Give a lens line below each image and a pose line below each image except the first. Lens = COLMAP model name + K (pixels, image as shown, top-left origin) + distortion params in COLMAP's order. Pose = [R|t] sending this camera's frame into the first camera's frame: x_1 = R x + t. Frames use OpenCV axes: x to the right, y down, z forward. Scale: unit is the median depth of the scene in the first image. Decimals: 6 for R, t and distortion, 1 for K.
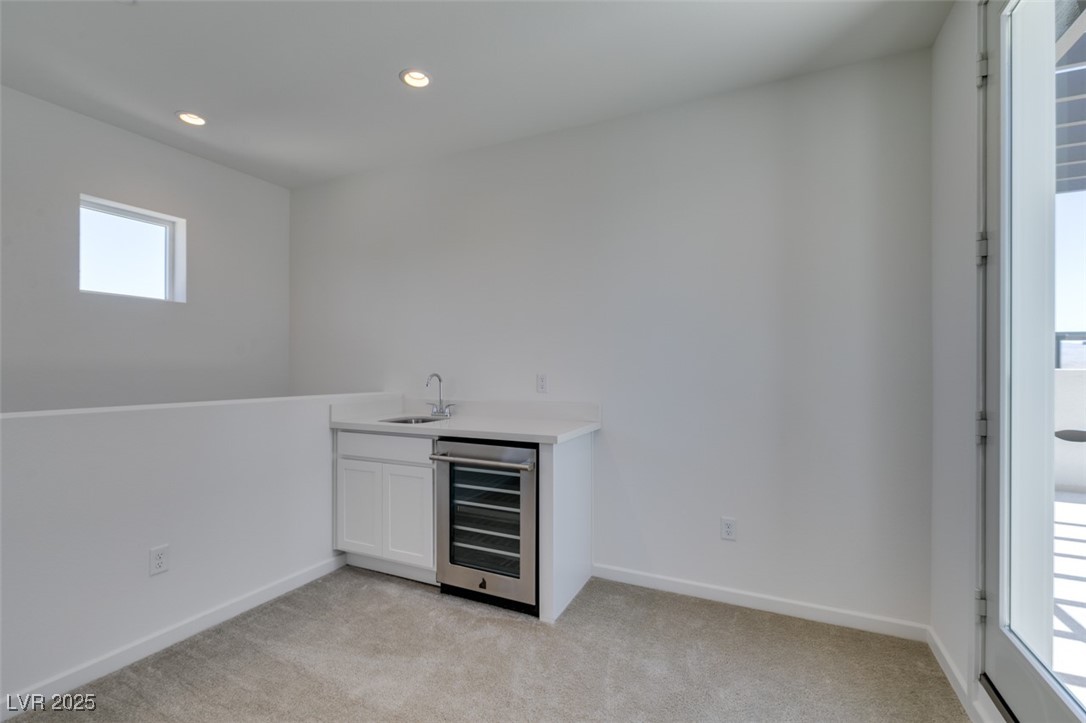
lens RADIAL K [[485.4, 0, 541.6], [0, 485.4, 367.3], [0, 0, 1]] dist [0.006743, -0.000930]
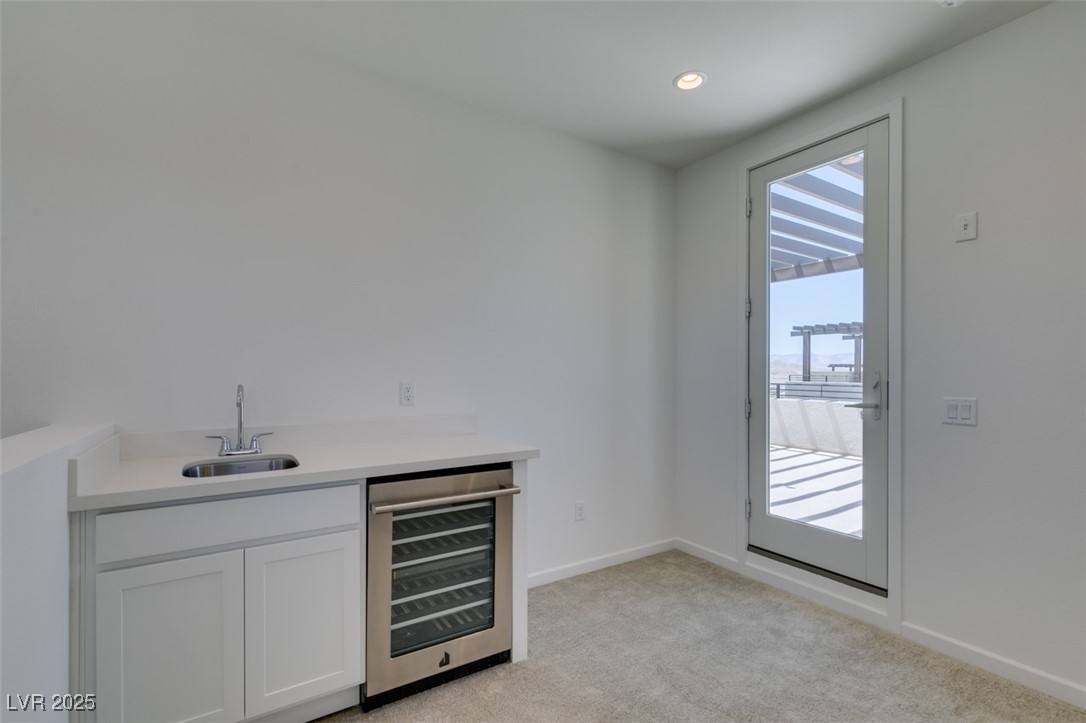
lens RADIAL K [[485.4, 0, 541.6], [0, 485.4, 367.3], [0, 0, 1]] dist [0.006743, -0.000930]
pose [[0.540347, 0.006236, 0.841419, -0.682348], [-0.001545, 0.999978, -0.006419, -0.007724], [-0.841441, 0.002169, 0.540345, 0.458345]]
